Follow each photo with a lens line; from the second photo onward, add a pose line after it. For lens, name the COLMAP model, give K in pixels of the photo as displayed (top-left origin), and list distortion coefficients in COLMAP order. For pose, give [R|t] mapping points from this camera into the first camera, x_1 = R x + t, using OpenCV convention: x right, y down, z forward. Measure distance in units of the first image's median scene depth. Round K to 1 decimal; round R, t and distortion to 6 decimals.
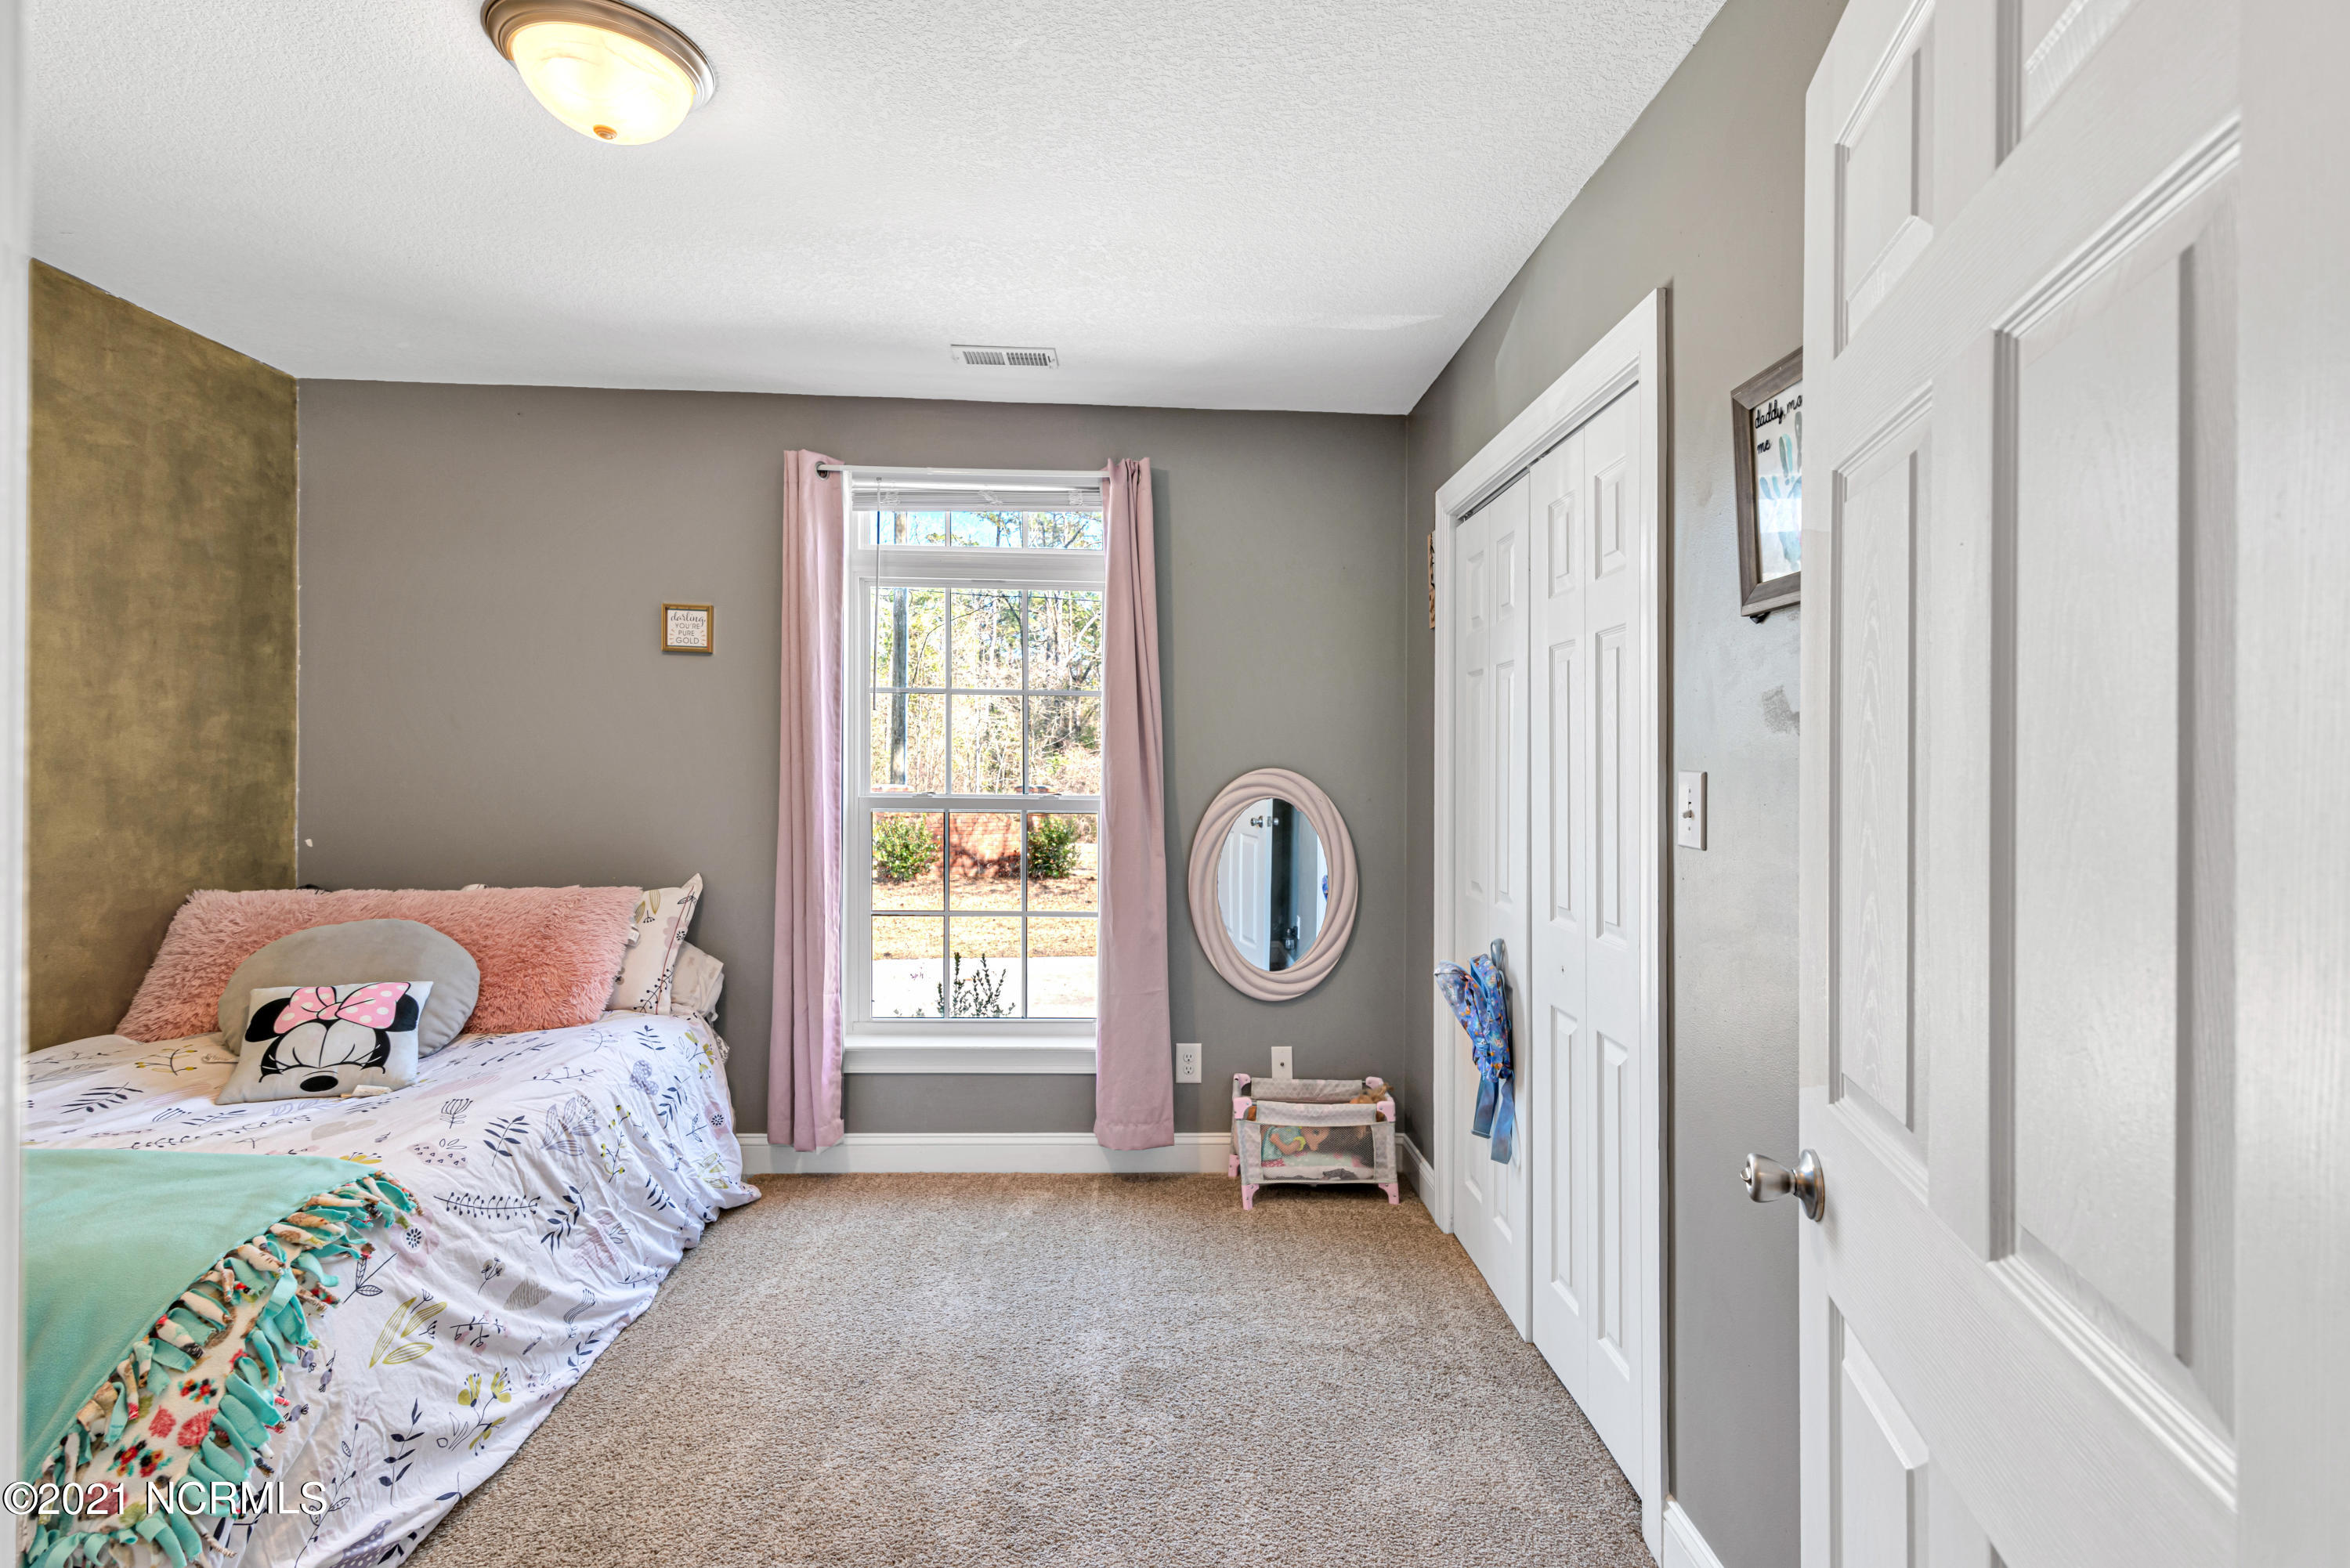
lens RADIAL K [[1155.3, 0, 1180.9], [0, 1155.3, 796.0], [0, 0, 1]] dist [0.003152, 0.000044]
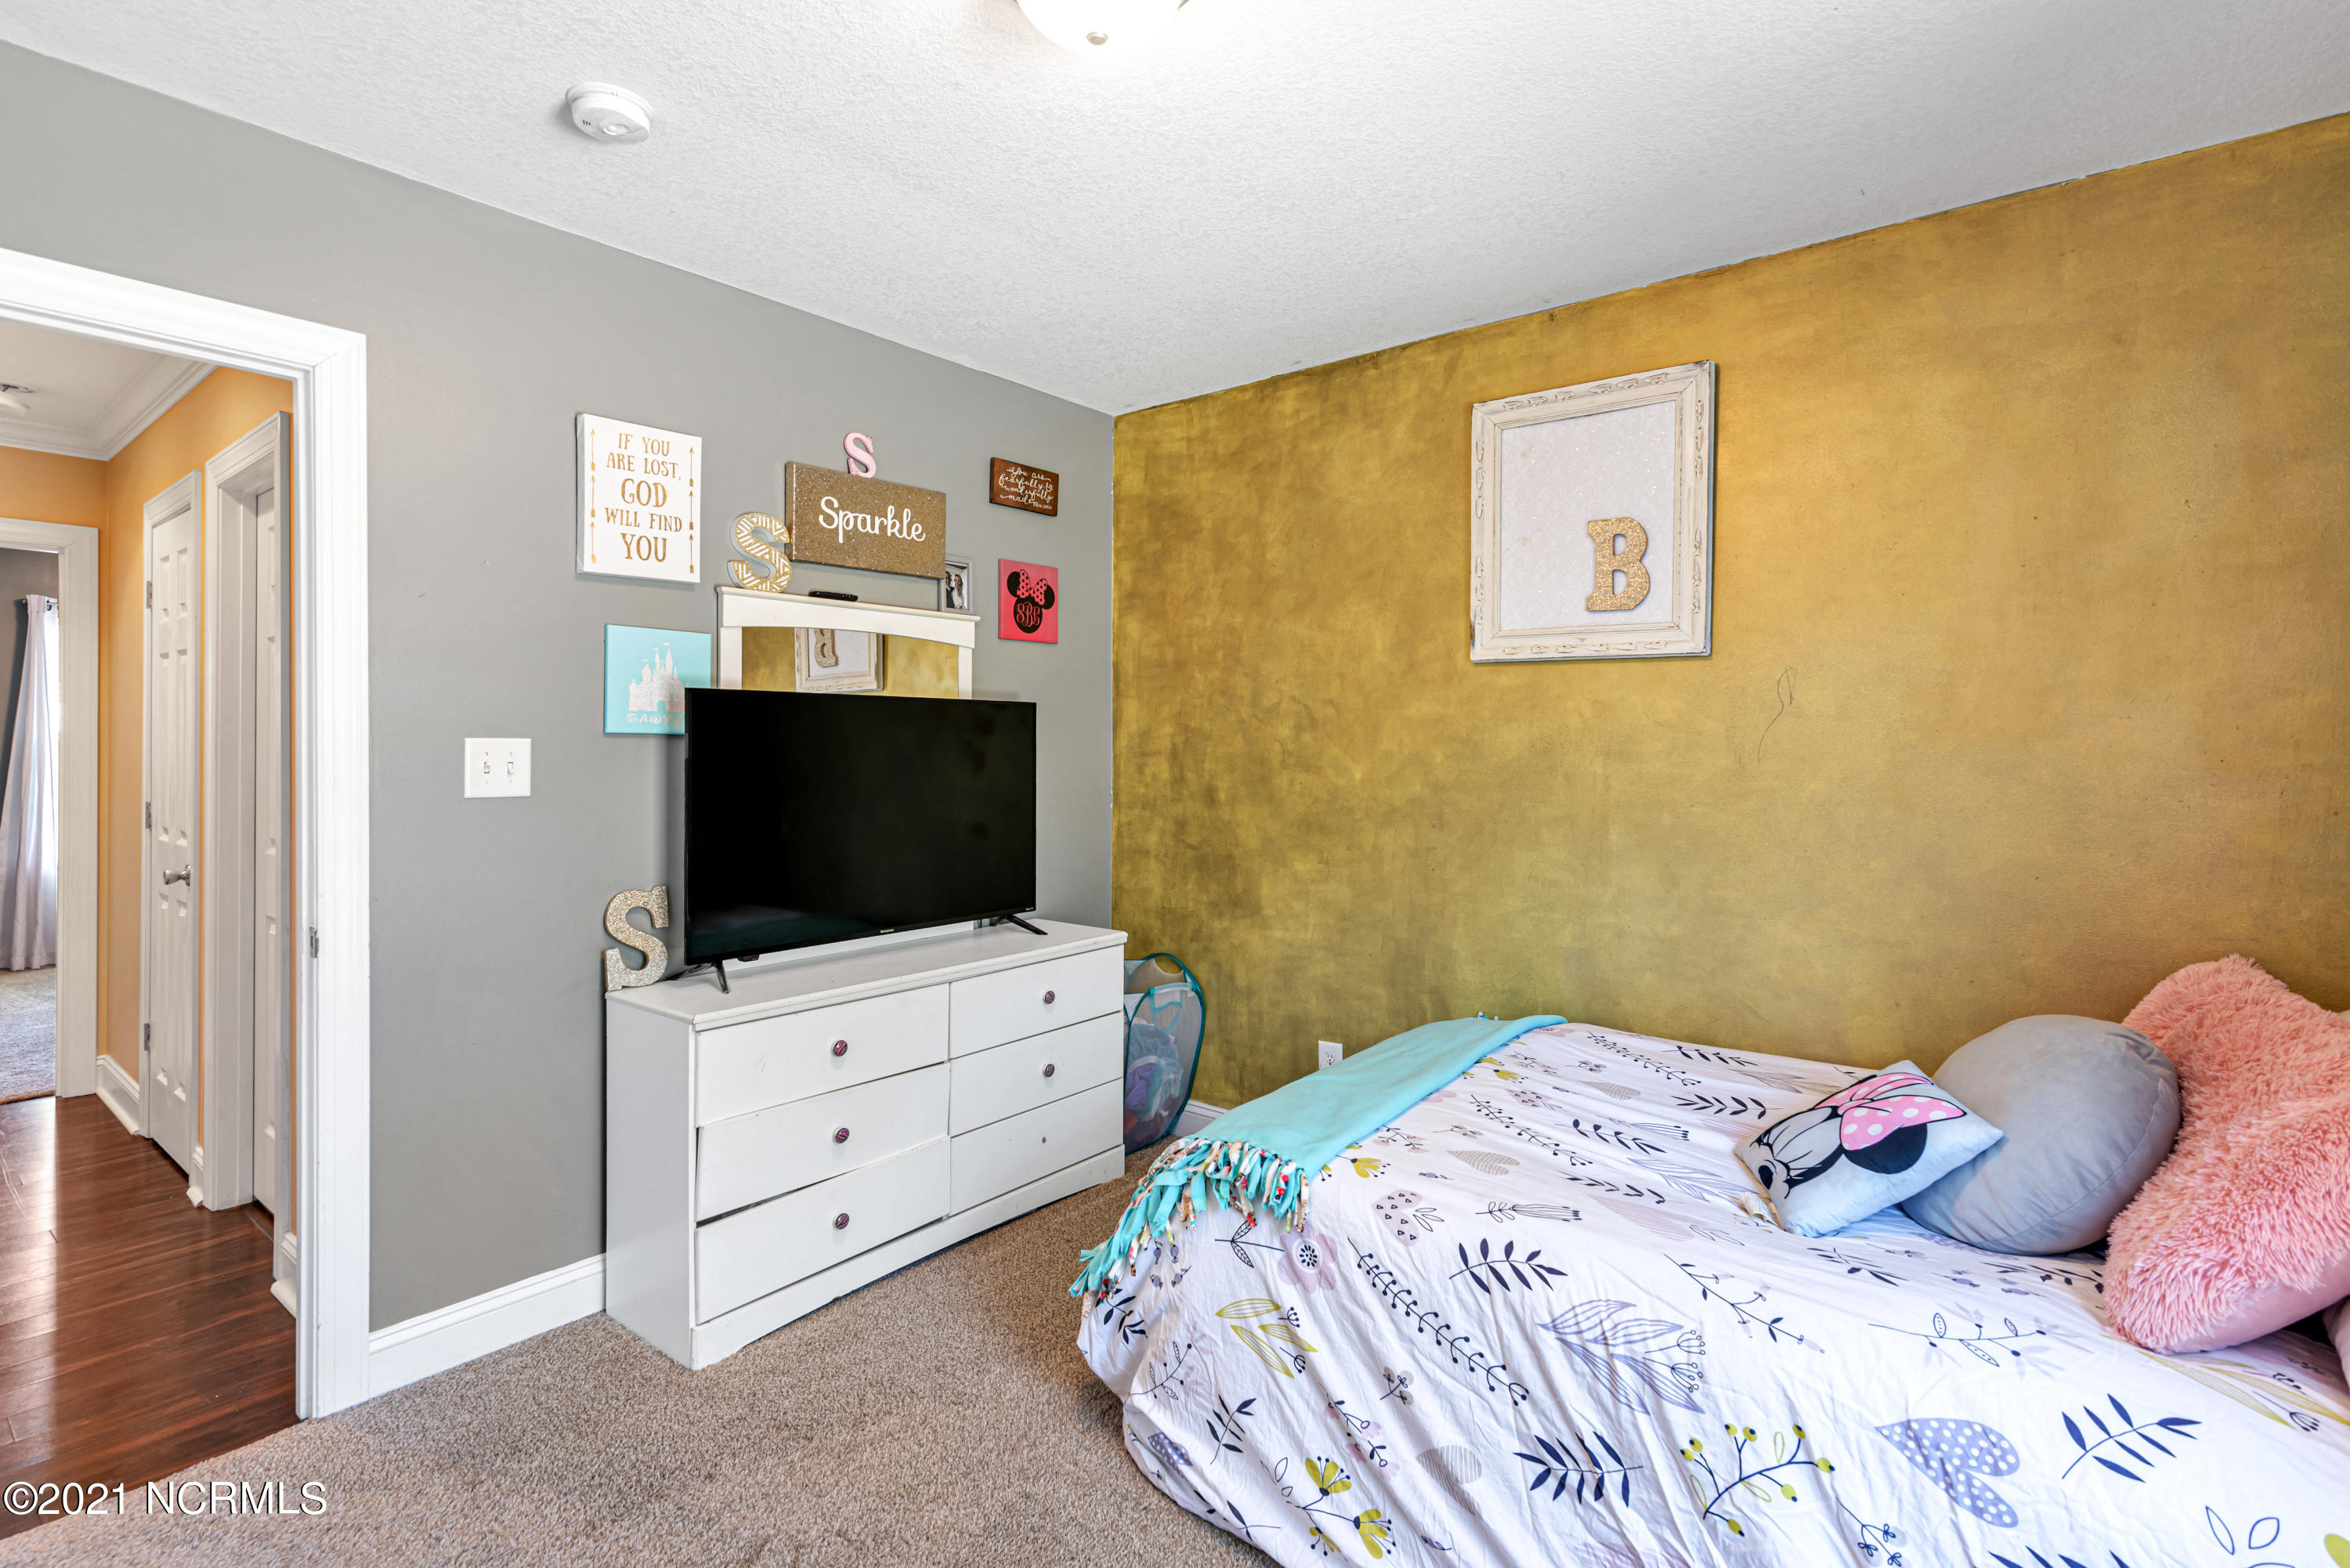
lens RADIAL K [[1128.9, 0, 1166.7], [0, 1128.9, 750.5], [0, 0, 1]] dist [0.010309, 0.000371]
pose [[-0.661846, -0.005345, -0.749621, 0.105923], [-0.033848, 0.999168, 0.022759, -0.047073], [0.748876, 0.040436, -0.661476, 1.391796]]
